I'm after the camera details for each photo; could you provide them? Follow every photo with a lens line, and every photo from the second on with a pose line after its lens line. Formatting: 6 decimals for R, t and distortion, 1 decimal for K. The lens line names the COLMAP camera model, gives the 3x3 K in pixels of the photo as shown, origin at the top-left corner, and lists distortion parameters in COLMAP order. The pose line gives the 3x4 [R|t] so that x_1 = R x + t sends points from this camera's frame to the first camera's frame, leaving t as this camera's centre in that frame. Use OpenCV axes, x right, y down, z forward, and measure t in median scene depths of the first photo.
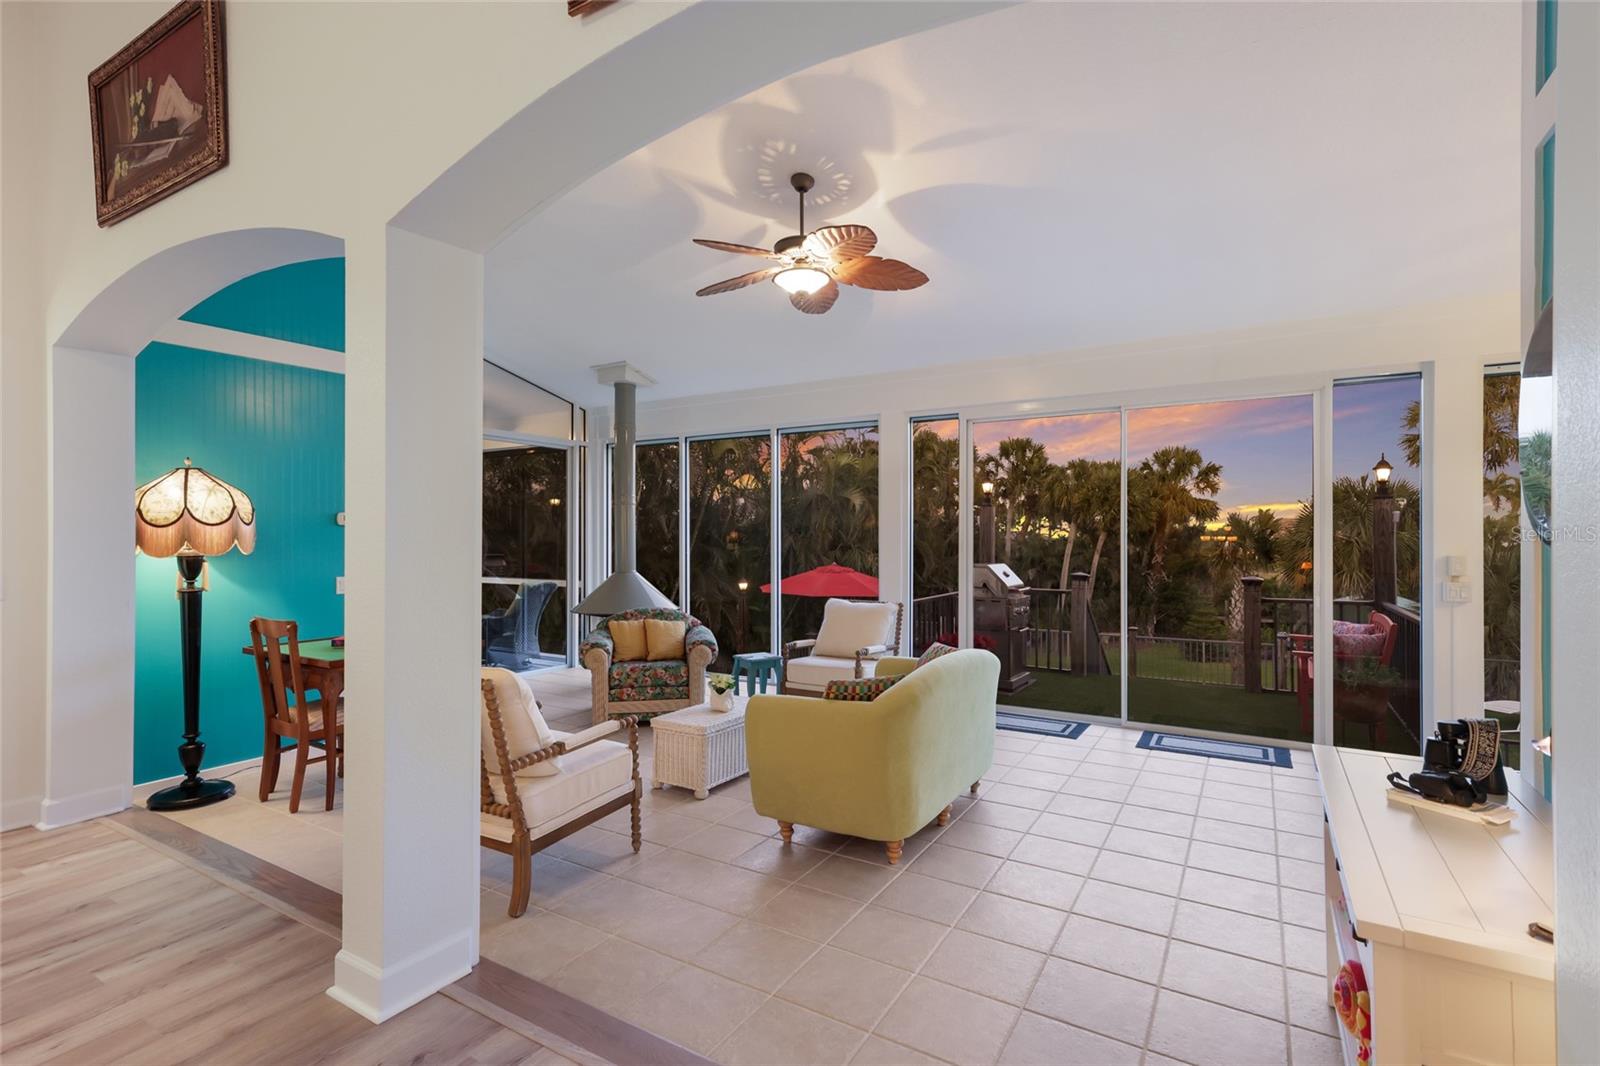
lens RADIAL K [[756.9, 0, 800.9], [0, 756.9, 537.5], [0, 0, 1]] dist [0.003066, -0.000665]
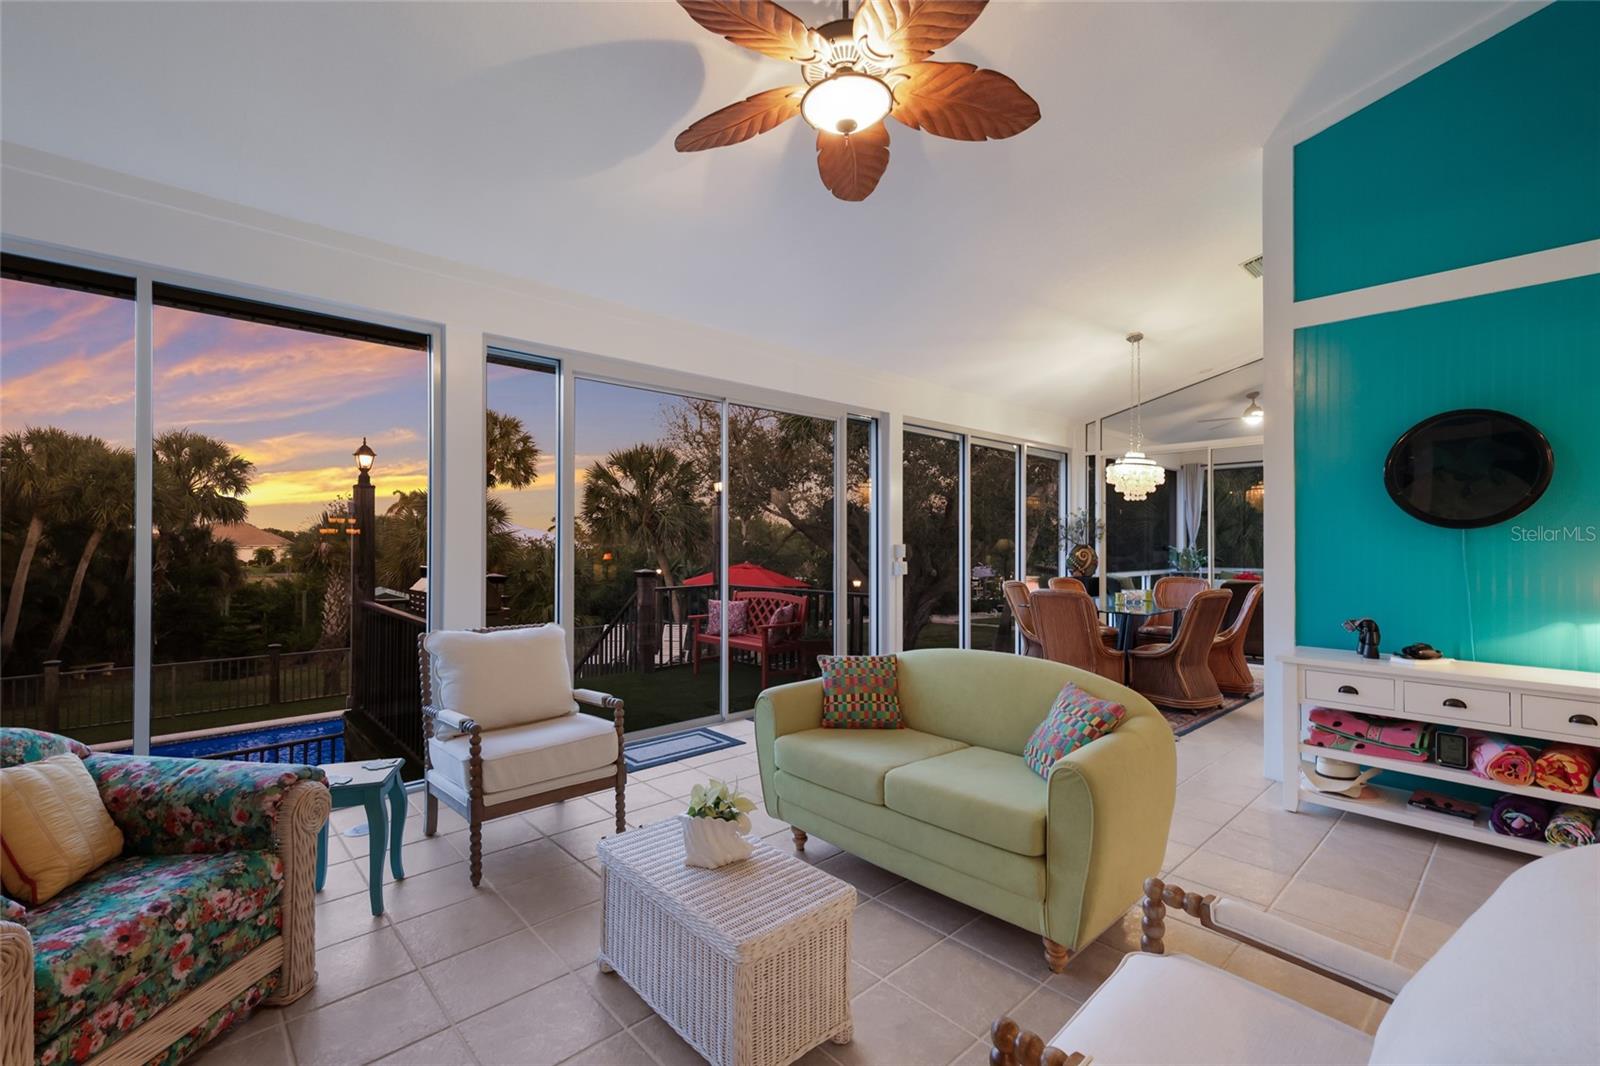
lens RADIAL K [[696.5, 0, 803.3], [0, 696.5, 527.4], [0, 0, 1]] dist [0.009914, 0.001113]
pose [[0.265606, 0.020681, 0.963860, -0.428888], [-0.000238, 0.999771, -0.021386, 0.012084], [-0.964082, 0.005451, 0.265550, 0.572682]]
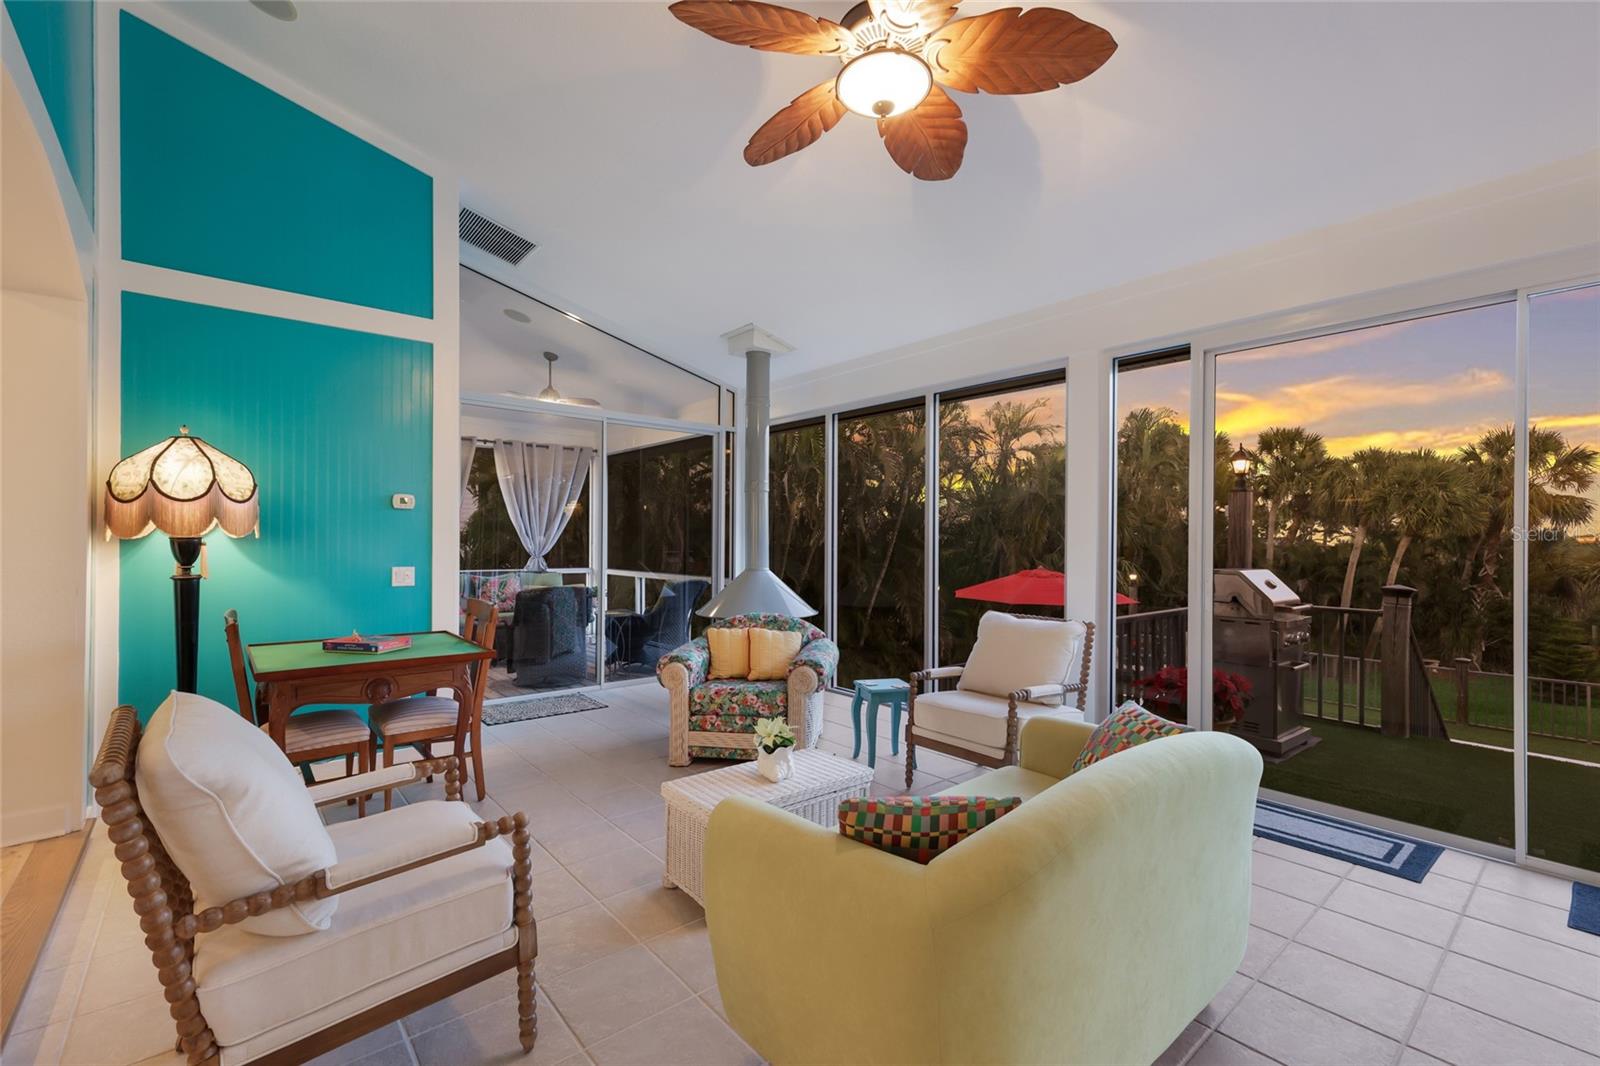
lens RADIAL K [[696.5, 0, 796.9], [0, 696.5, 537.9], [0, 0, 1]] dist [0.009914, 0.001113]
pose [[0.947066, 0.006575, -0.320972, 0.068277], [-0.008257, 0.999958, -0.003881, 0.012360], [0.320933, 0.006326, 0.947081, 0.263600]]
